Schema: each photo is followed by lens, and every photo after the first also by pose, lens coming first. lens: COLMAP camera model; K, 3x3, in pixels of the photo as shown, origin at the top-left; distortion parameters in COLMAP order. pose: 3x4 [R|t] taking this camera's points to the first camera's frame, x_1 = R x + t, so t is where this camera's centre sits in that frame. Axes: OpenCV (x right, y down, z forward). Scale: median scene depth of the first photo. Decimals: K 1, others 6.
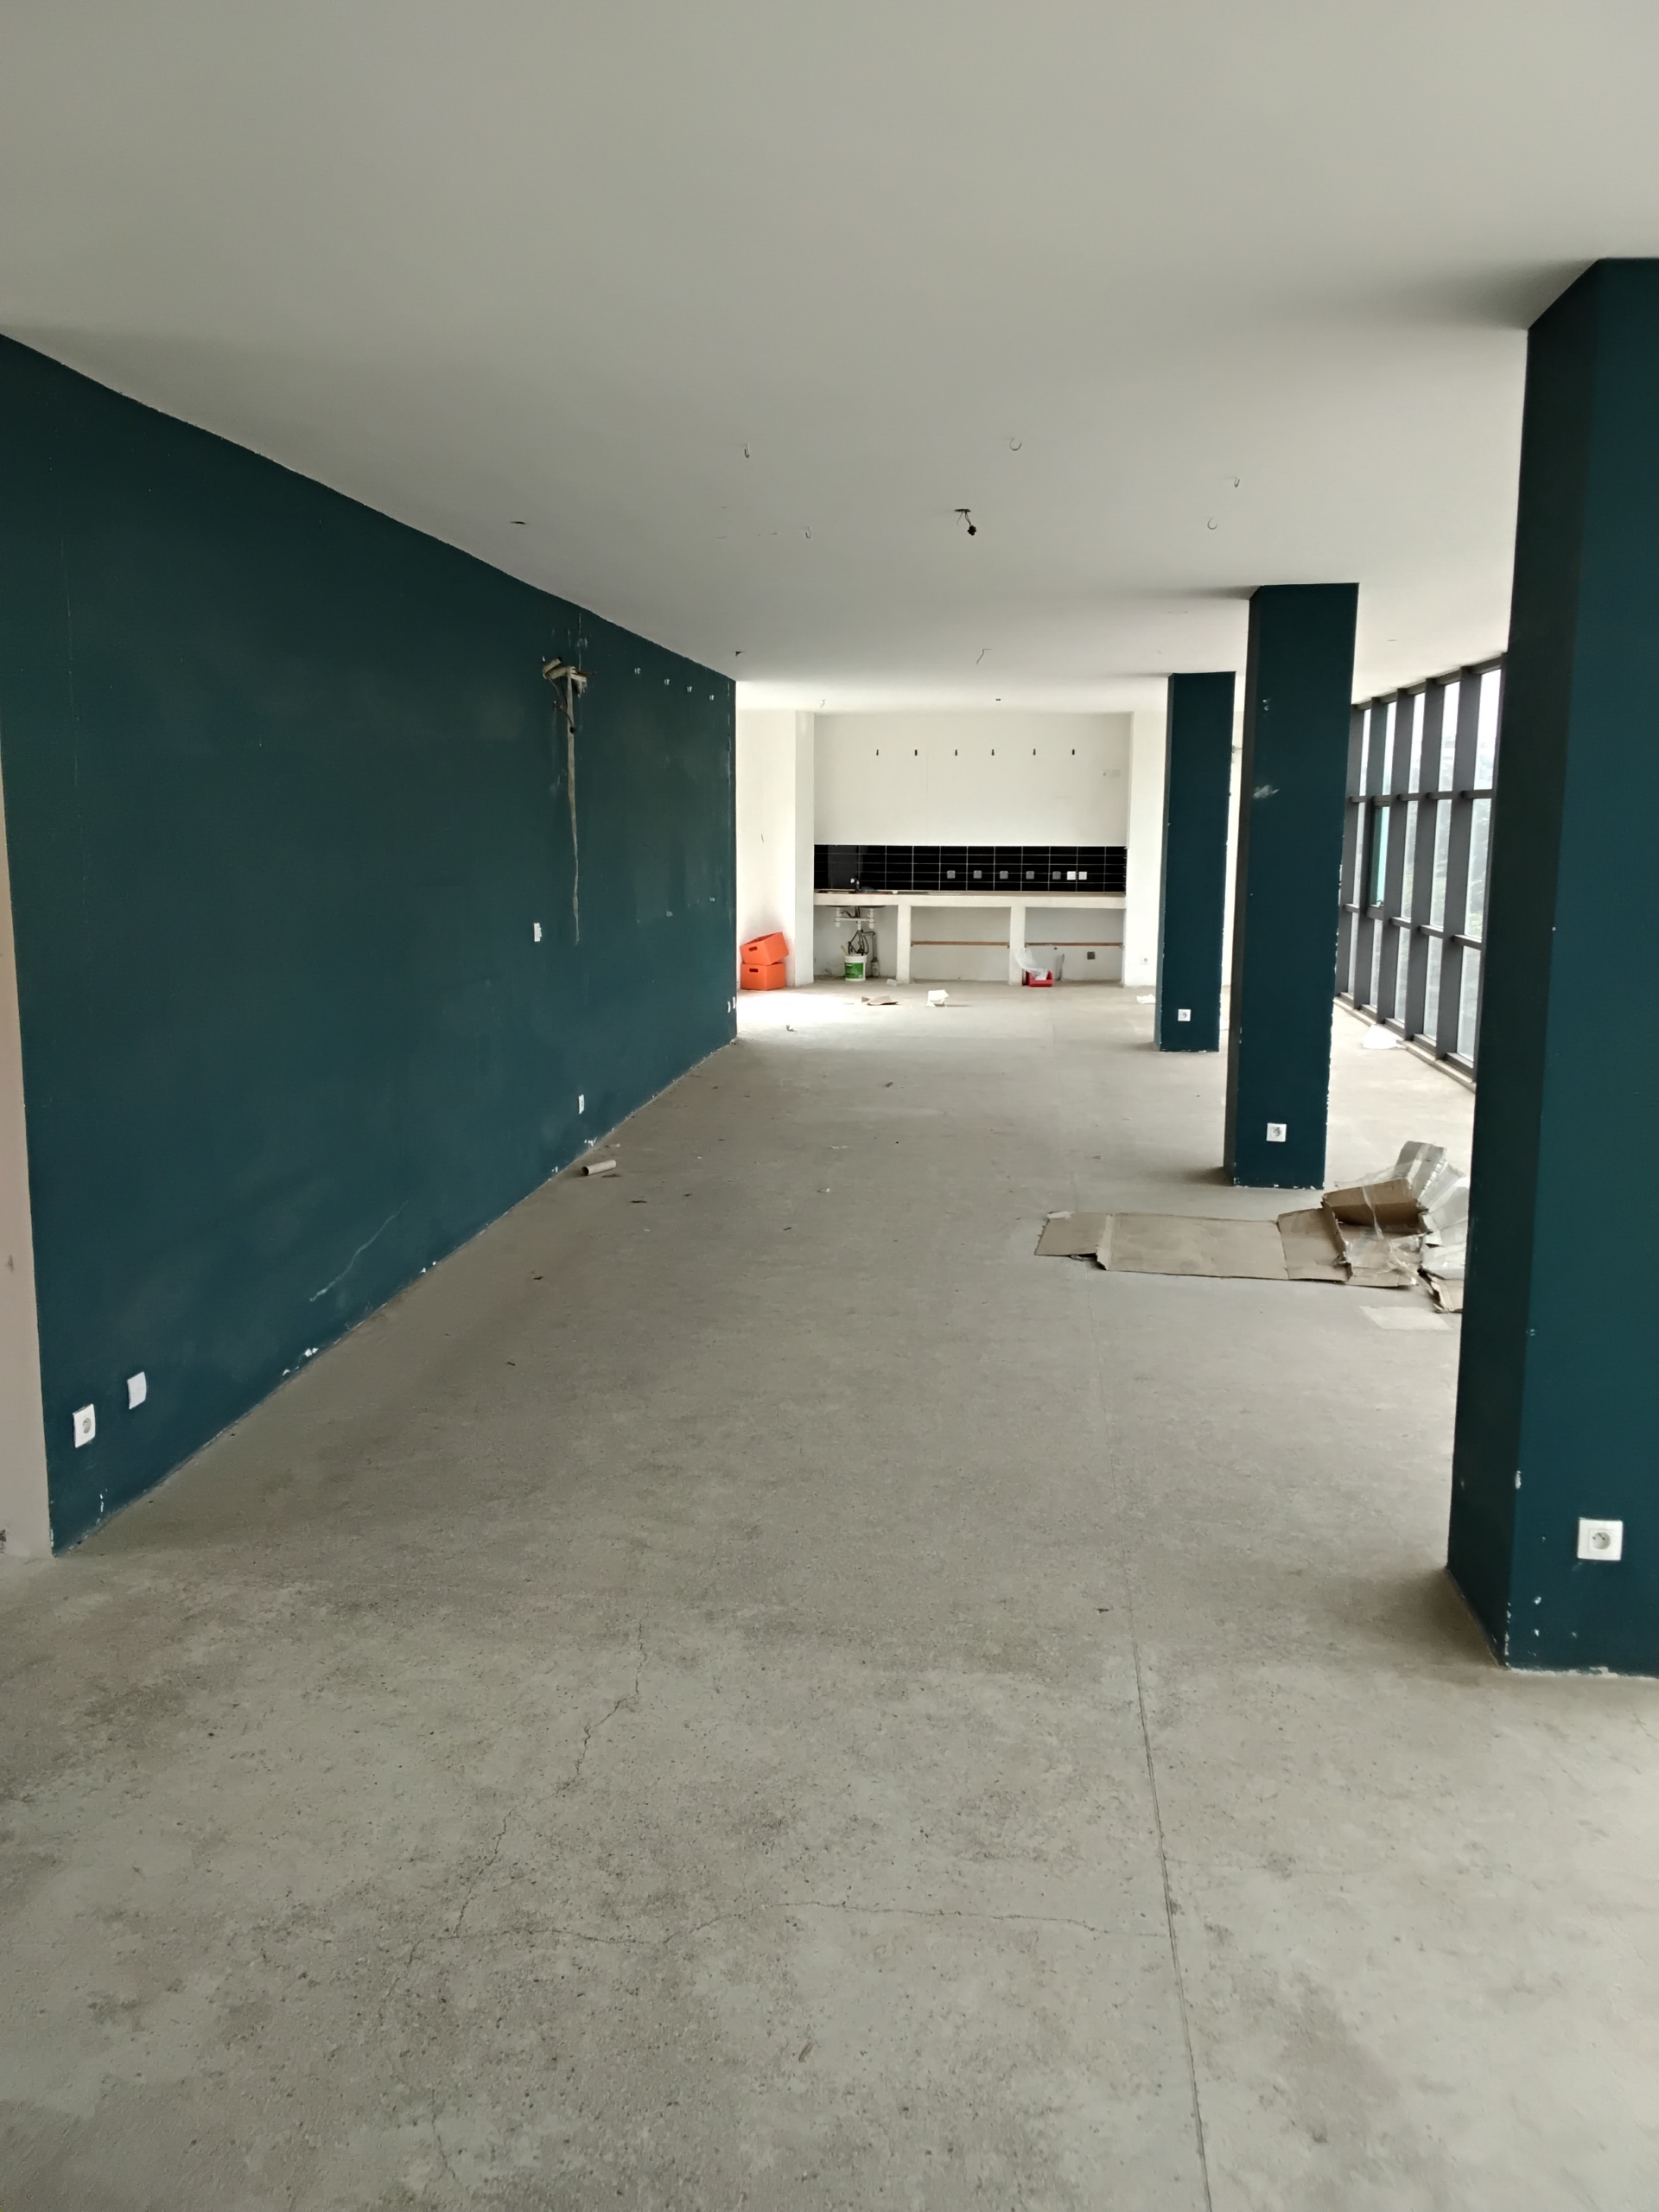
lens RADIAL K [[1749.0, 0, 826.2], [0, 1749.0, 1104.8], [0, 0, 1]] dist [0.008870, 0.001330]
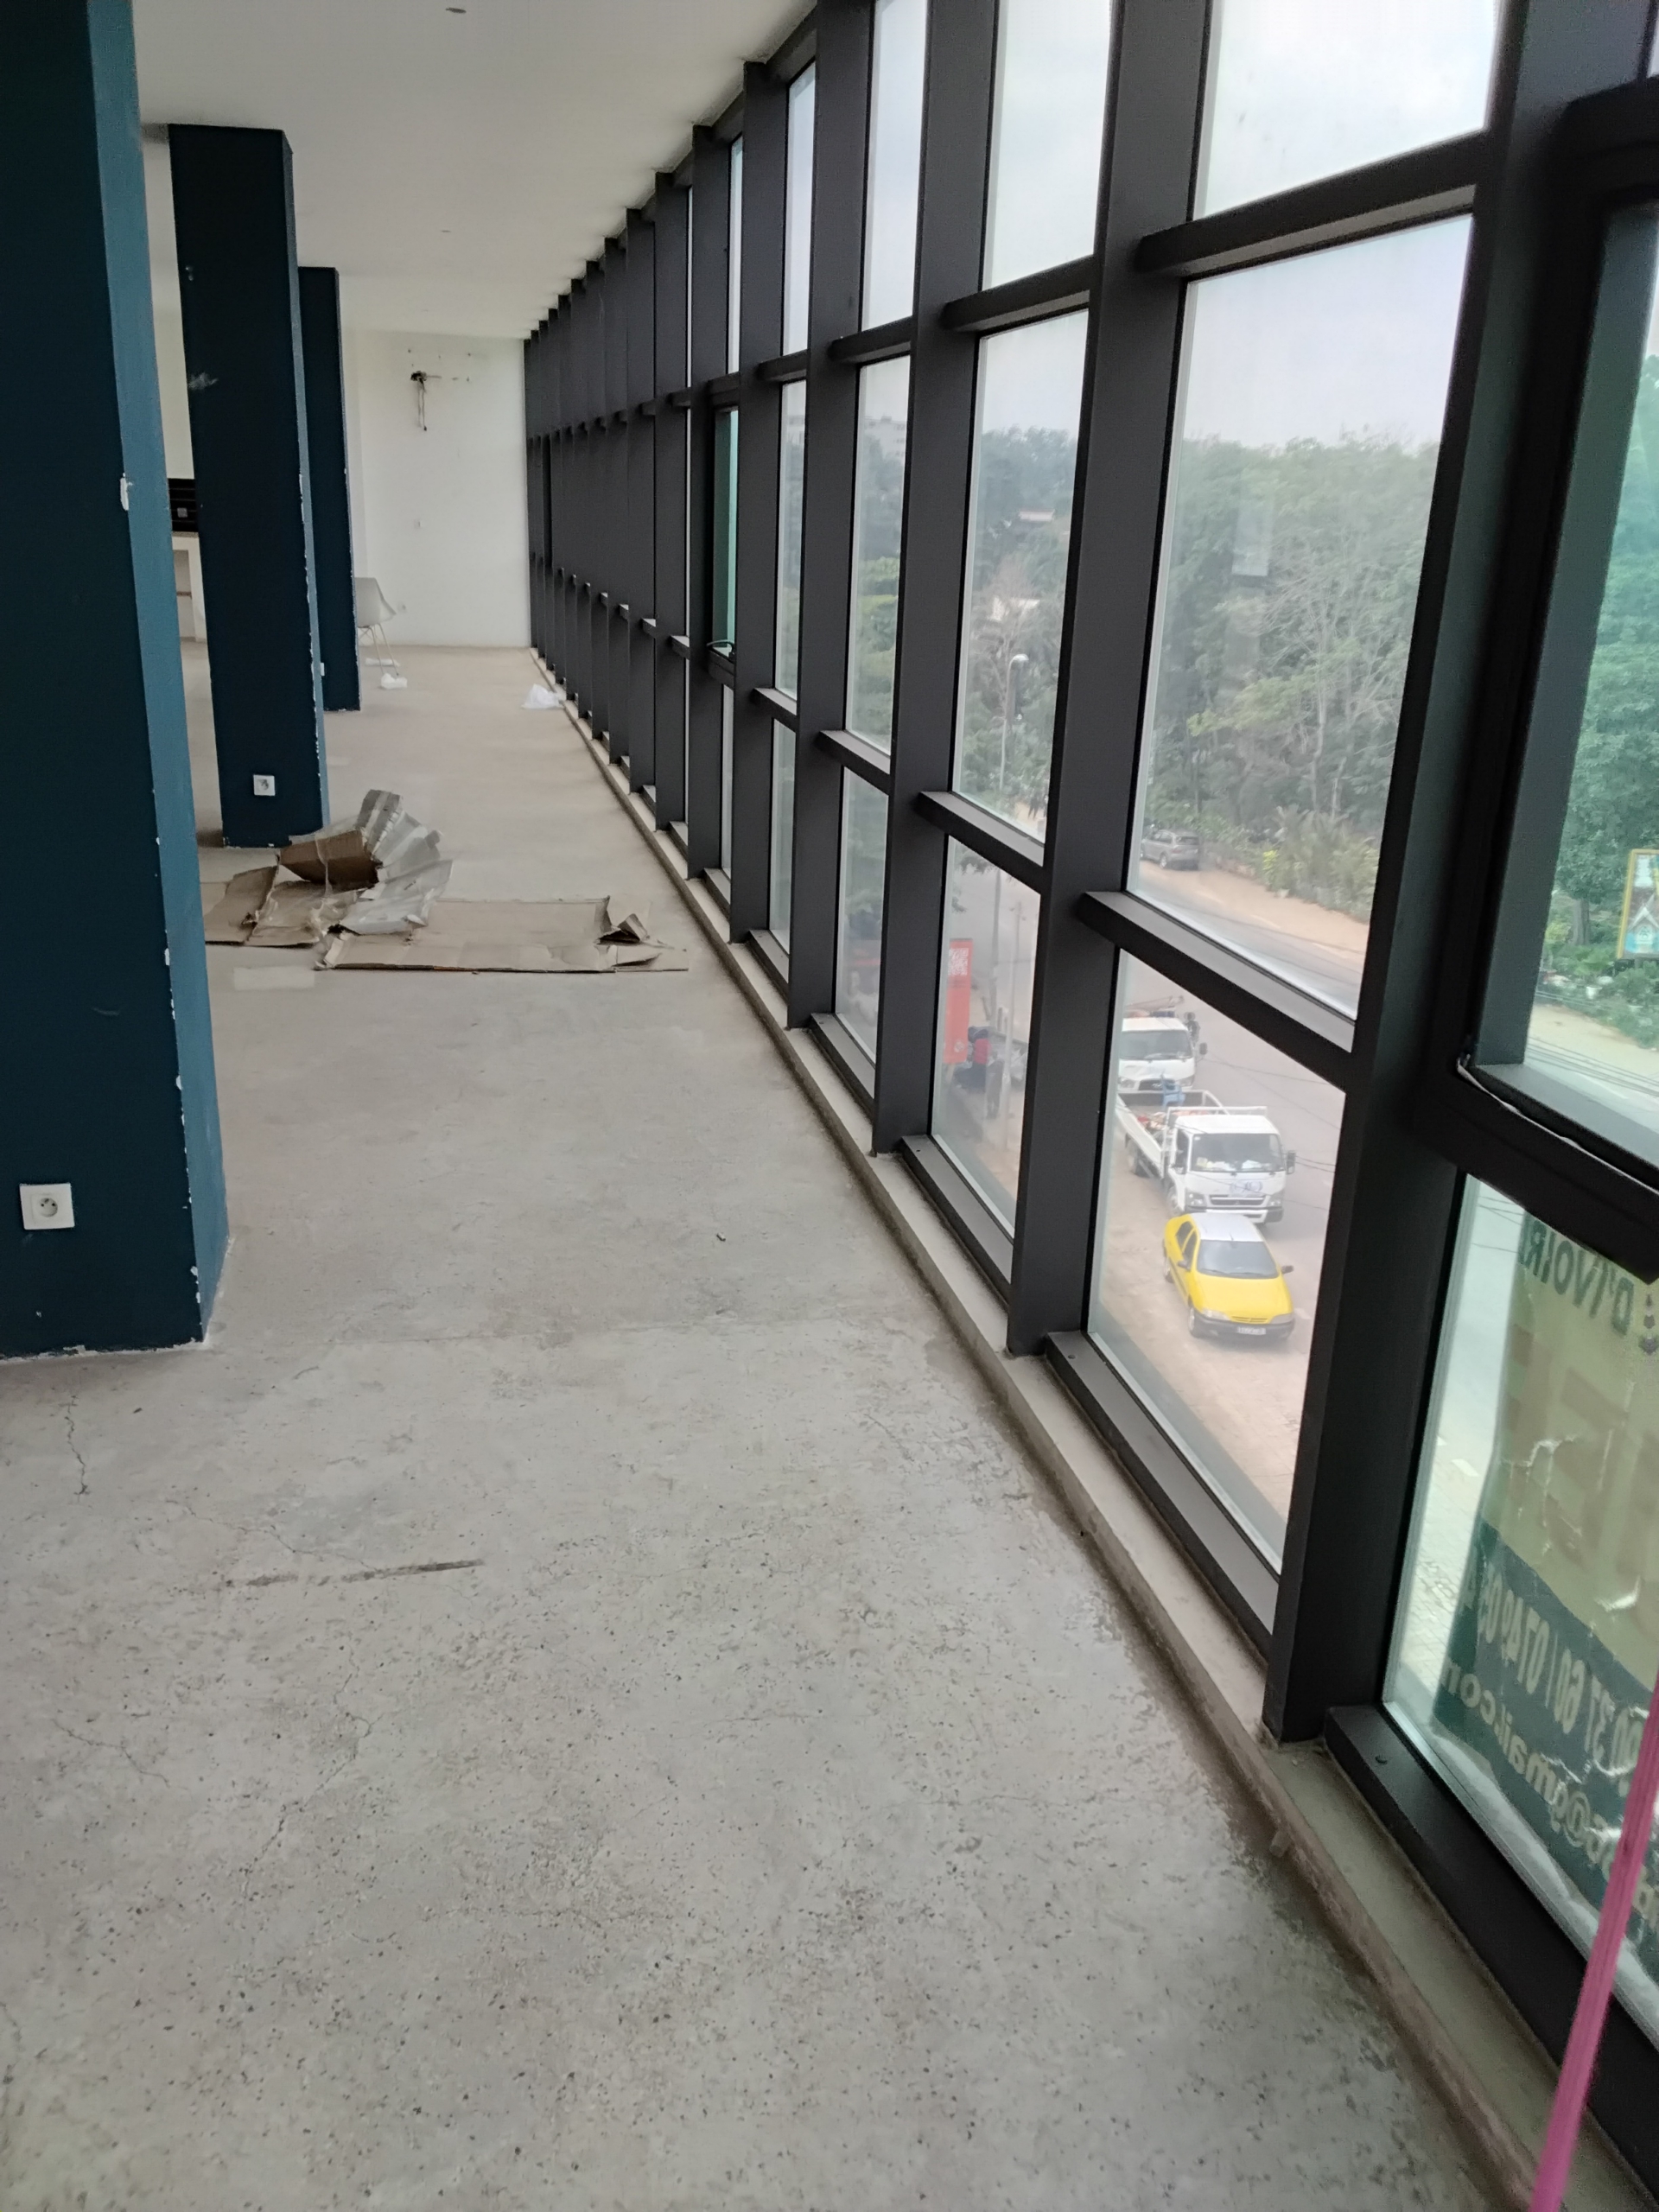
lens RADIAL K [[1749.0, 0, 831.6], [0, 1749.0, 1106.8], [0, 0, 1]] dist [0.008870, 0.001330]
pose [[0.944676, -0.076458, 0.318969, 0.221323], [0.018957, 0.983554, 0.179615, 0.021011], [-0.327457, -0.163631, 0.930590, 0.030022]]
